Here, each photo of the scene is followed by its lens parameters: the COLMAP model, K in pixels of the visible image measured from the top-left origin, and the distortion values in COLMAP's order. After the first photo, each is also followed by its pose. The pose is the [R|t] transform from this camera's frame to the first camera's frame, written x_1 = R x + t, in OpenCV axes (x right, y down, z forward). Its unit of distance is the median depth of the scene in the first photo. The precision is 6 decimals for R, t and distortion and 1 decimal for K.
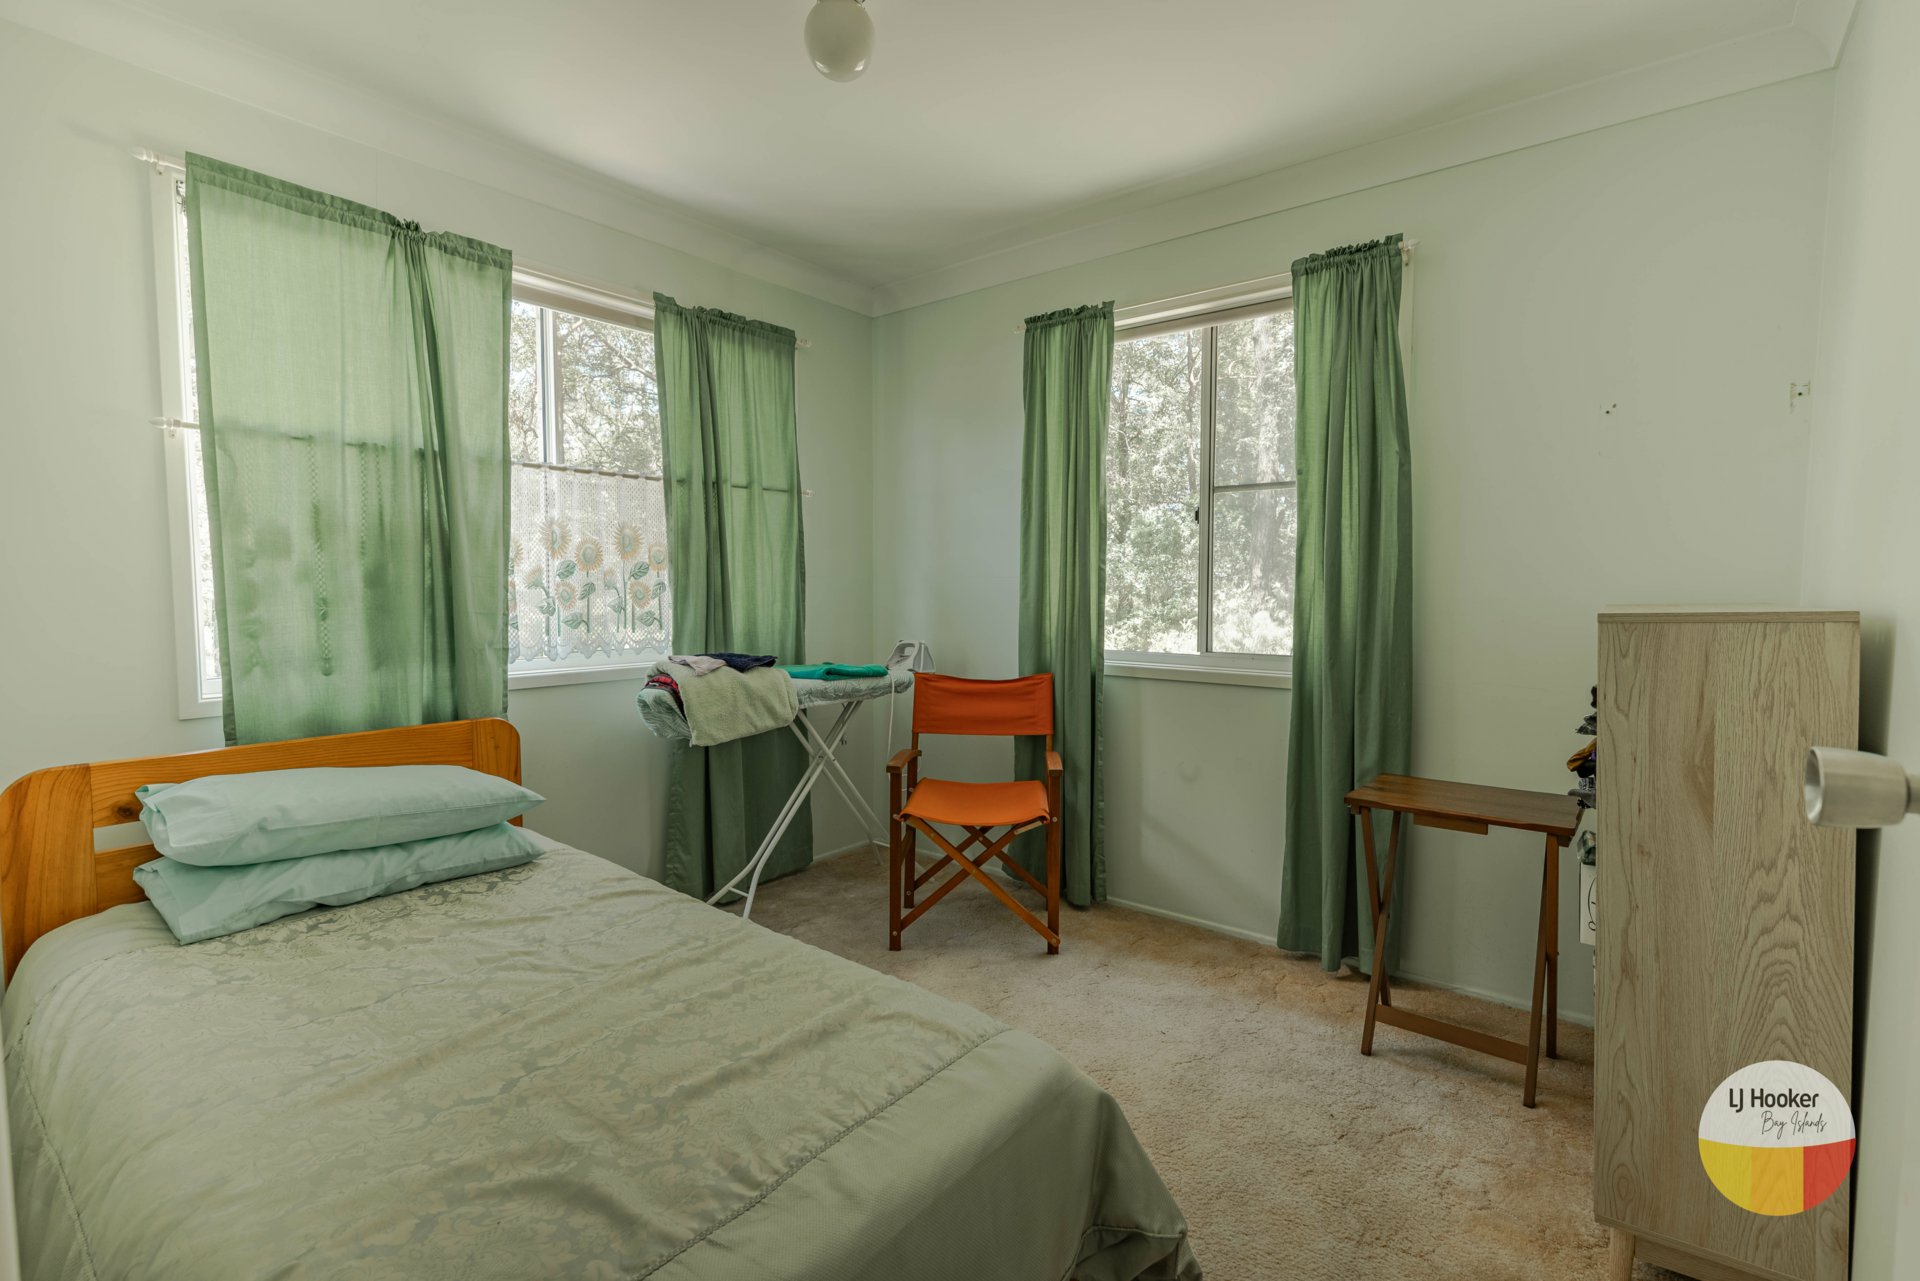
lens RADIAL K [[875.6, 0, 956.9], [0, 875.6, 634.9], [0, 0, 1]] dist [-0.004505, 0.000403]
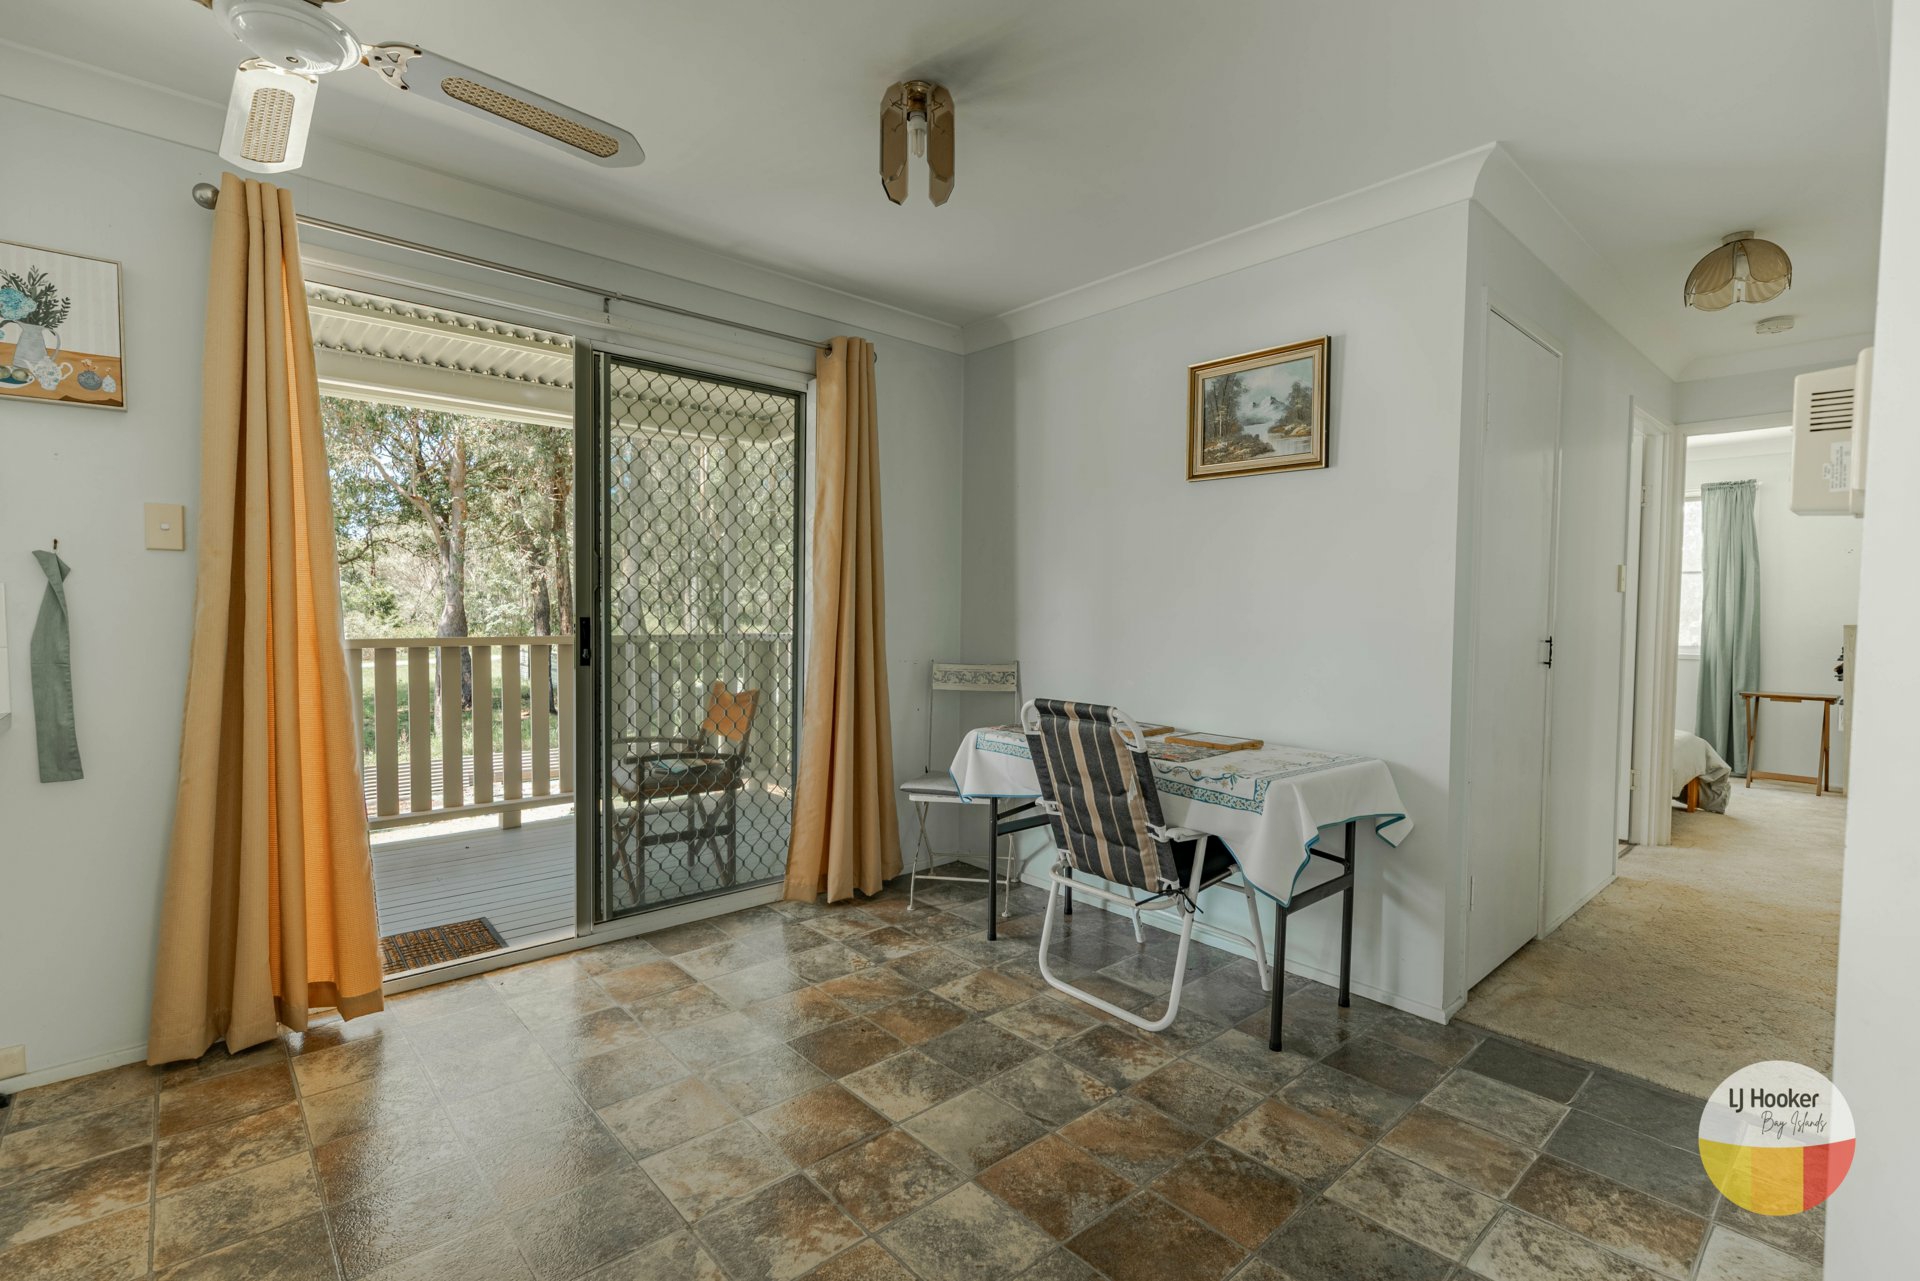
lens RADIAL K [[875.6, 0, 927.1], [0, 875.6, 632.6], [0, 0, 1]] dist [-0.004505, 0.000403]
pose [[0.981215, 0.019530, -0.191925, -1.469926], [-0.024725, 0.999389, -0.024712, 0.119816], [0.191325, 0.028994, 0.981098, -2.091588]]
